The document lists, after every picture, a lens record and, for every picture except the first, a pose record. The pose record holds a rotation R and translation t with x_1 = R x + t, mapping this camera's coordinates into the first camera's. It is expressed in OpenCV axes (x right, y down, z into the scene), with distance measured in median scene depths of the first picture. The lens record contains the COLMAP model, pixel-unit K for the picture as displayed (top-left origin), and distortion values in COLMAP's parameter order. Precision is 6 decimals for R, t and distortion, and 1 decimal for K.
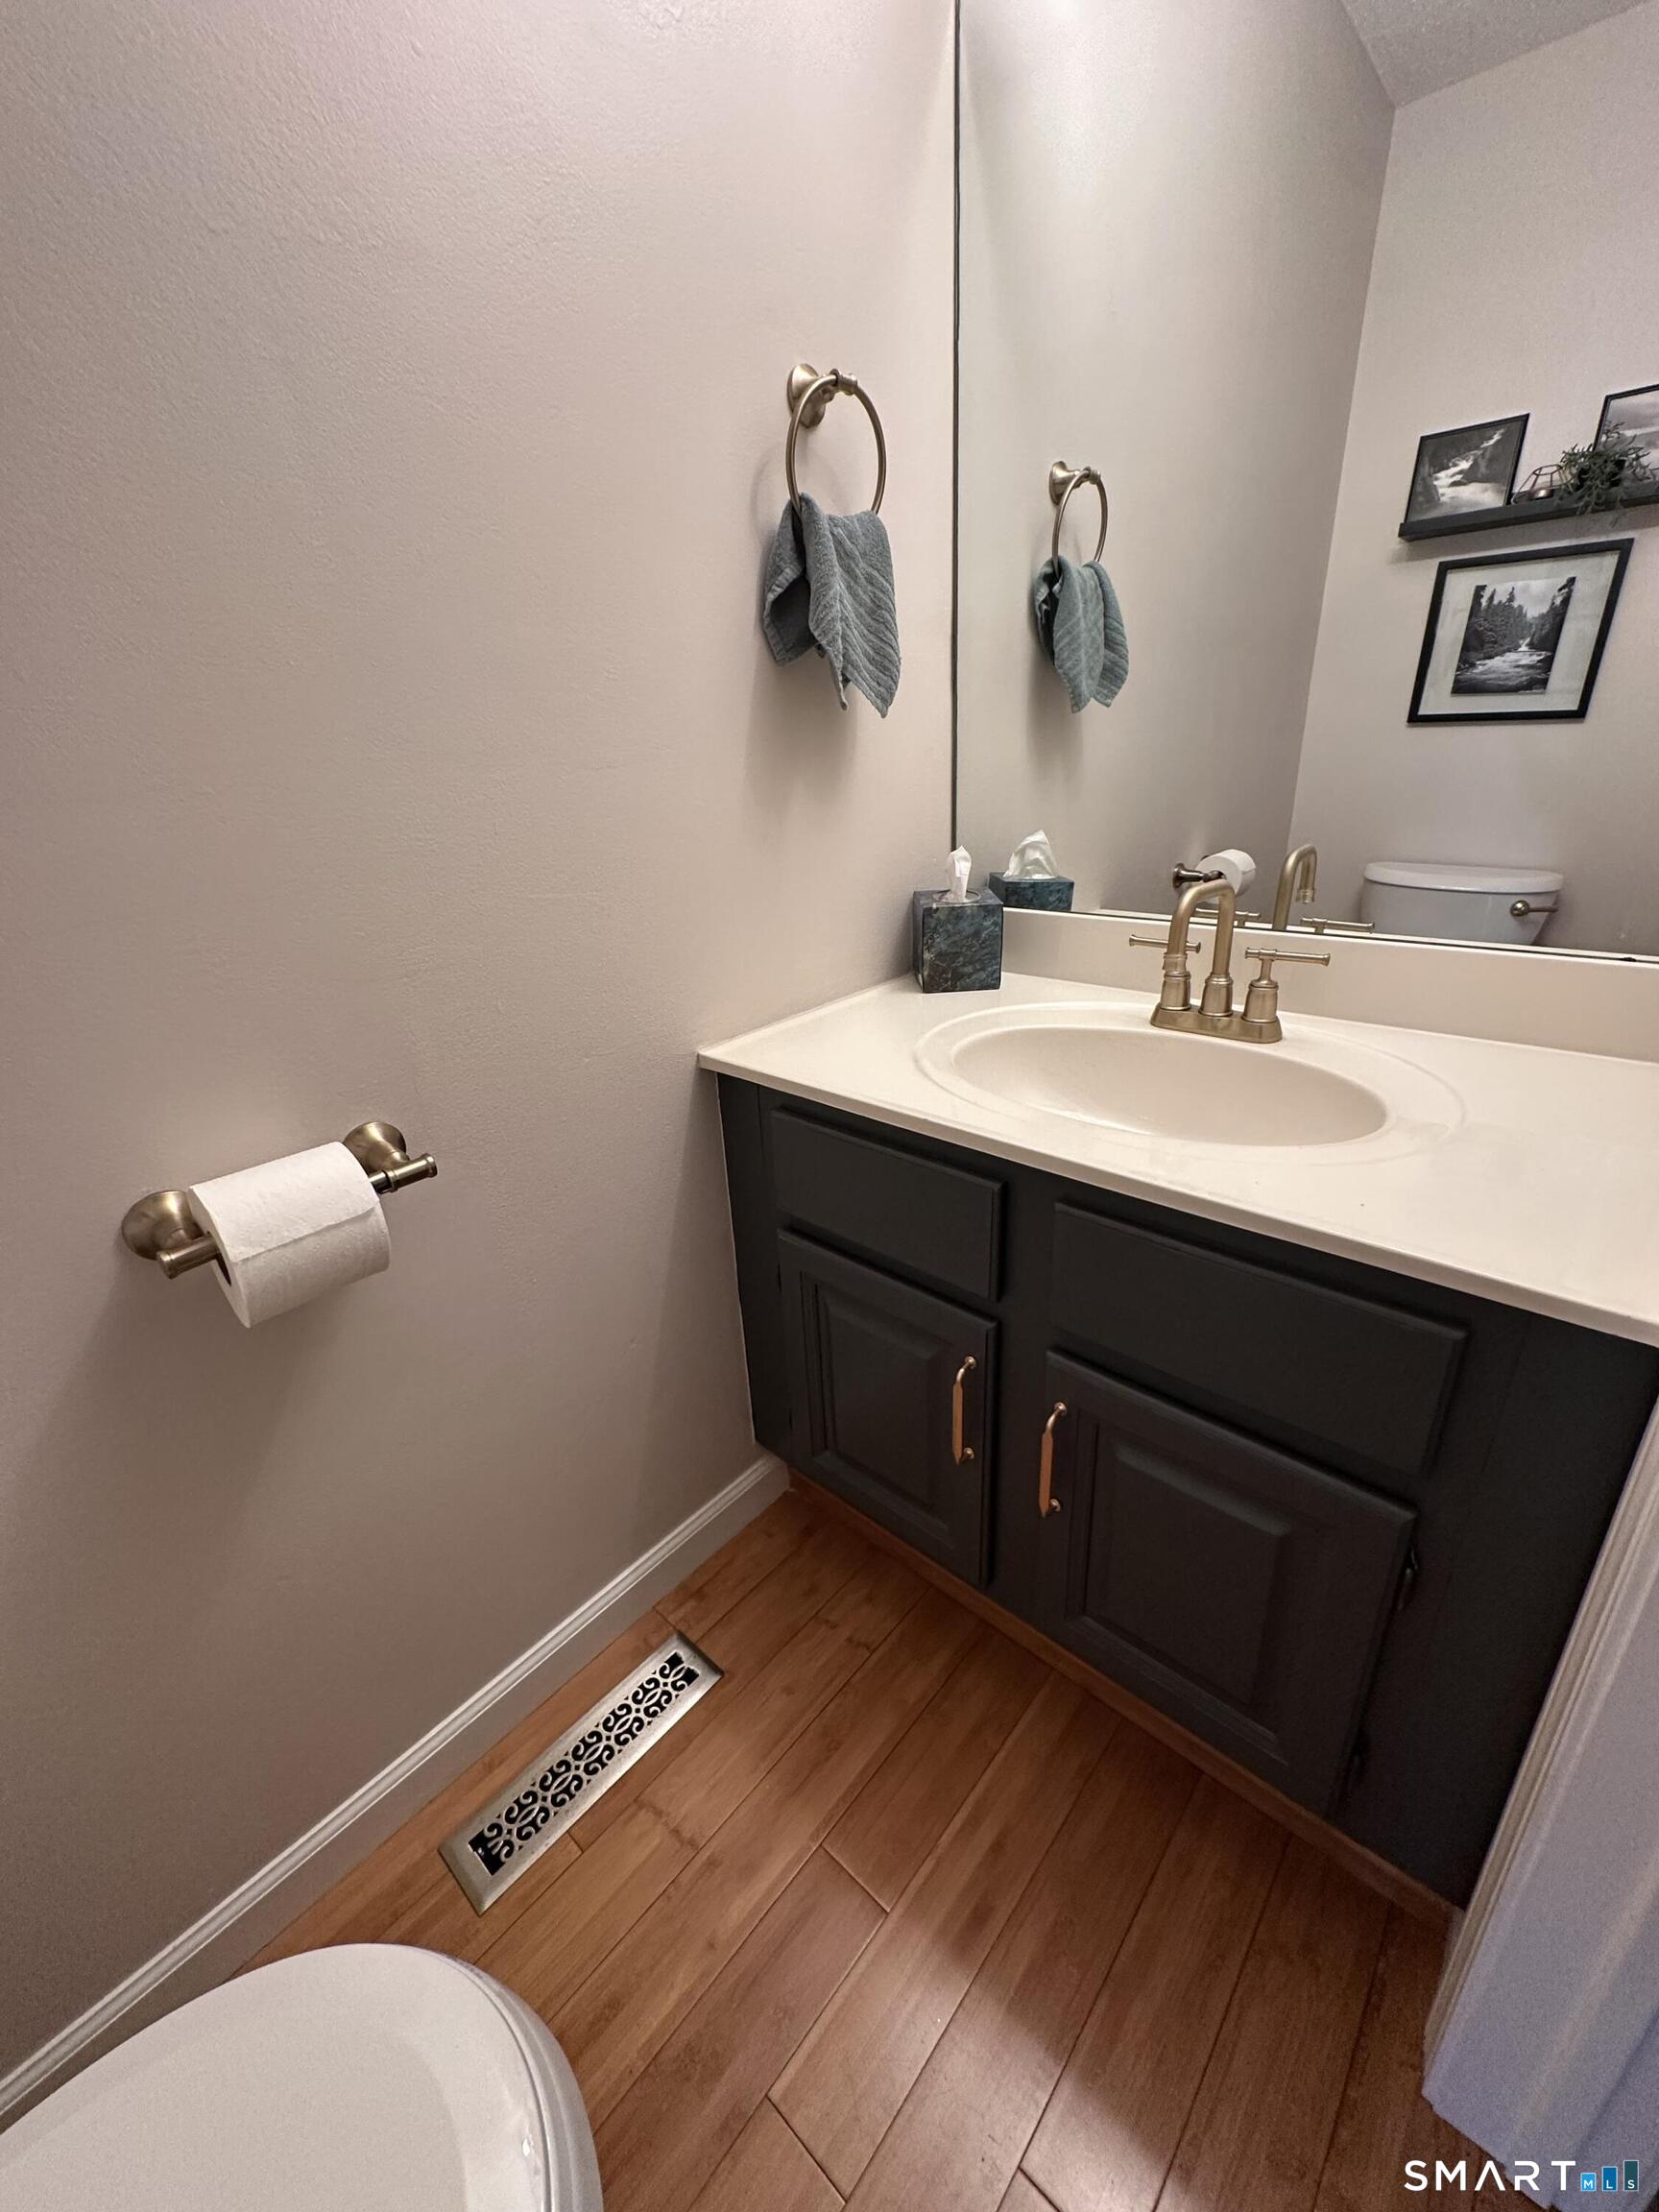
lens RADIAL K [[886.6, 0, 837.2], [0, 886.6, 1100.3], [0, 0, 1]] dist [-0.001166, -0.000036]
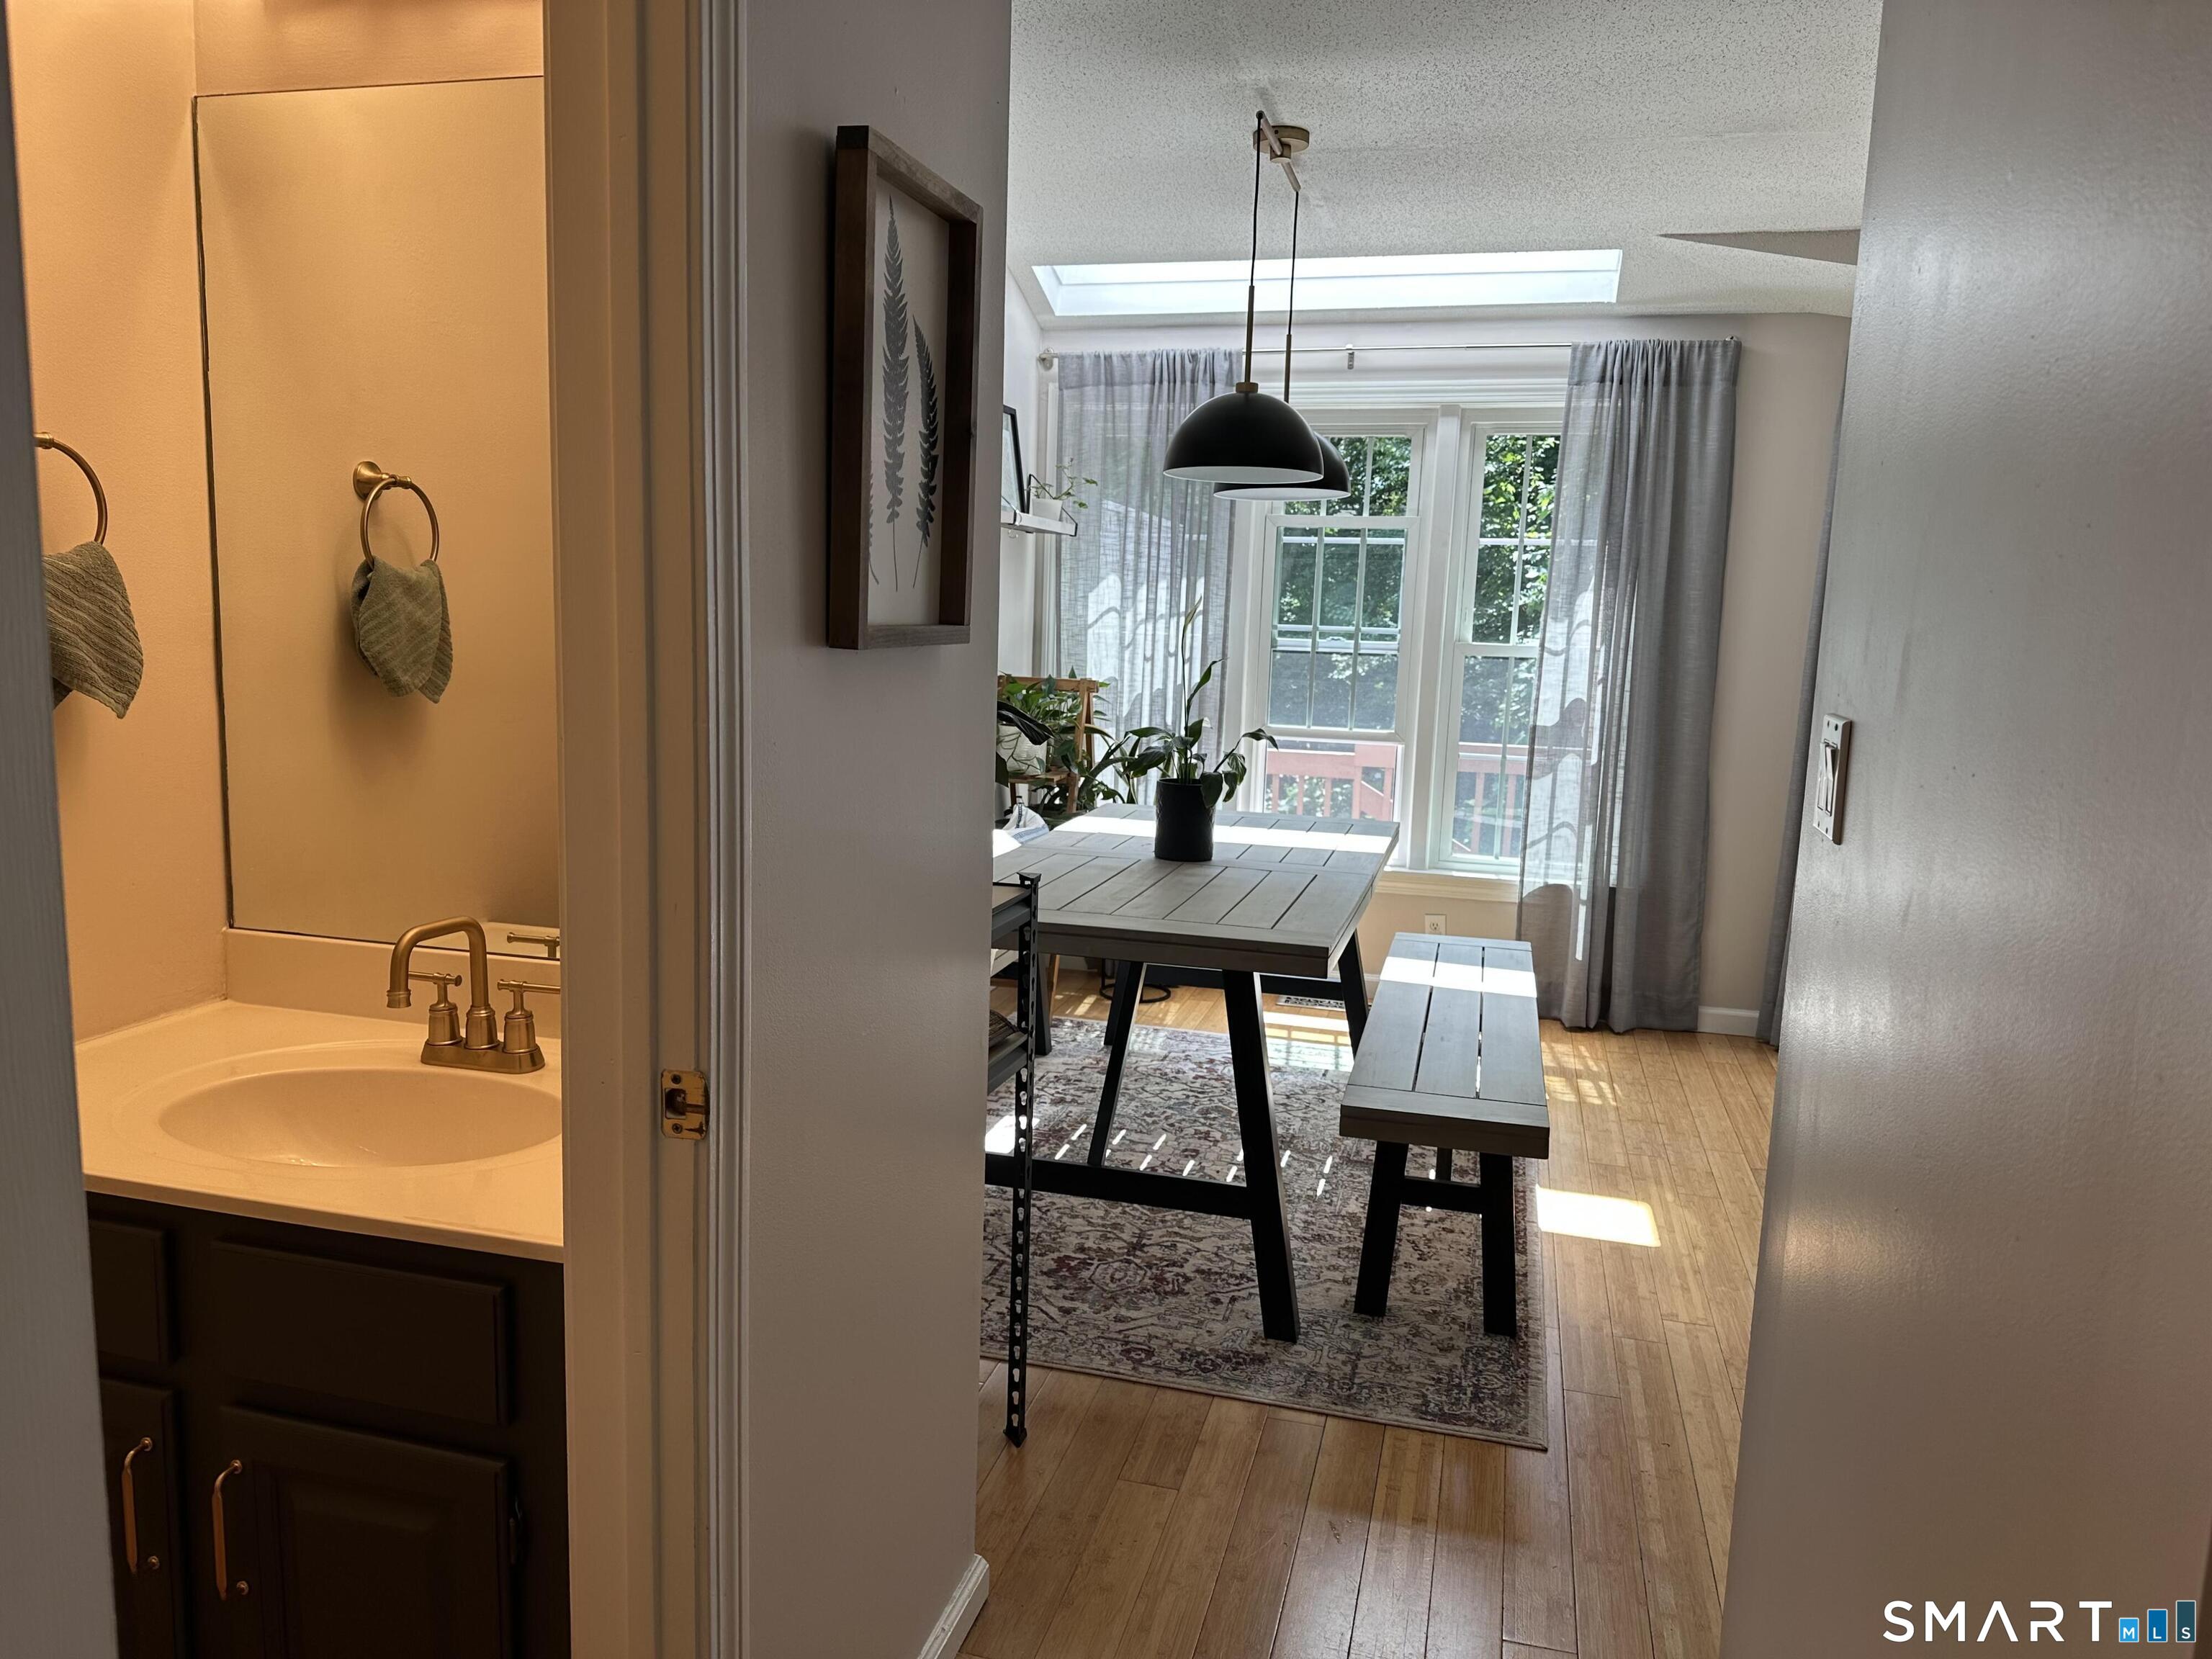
lens RADIAL K [[1553.4, 0, 1099.8], [0, 1553.4, 819.8], [0, 0, 1]] dist [0.050464, -0.055784]
pose [[0.892449, 0.009555, 0.451047, 0.250225], [0.099400, 0.971043, -0.217244, 0.102497], [-0.440062, 0.238714, 0.865656, -0.854123]]
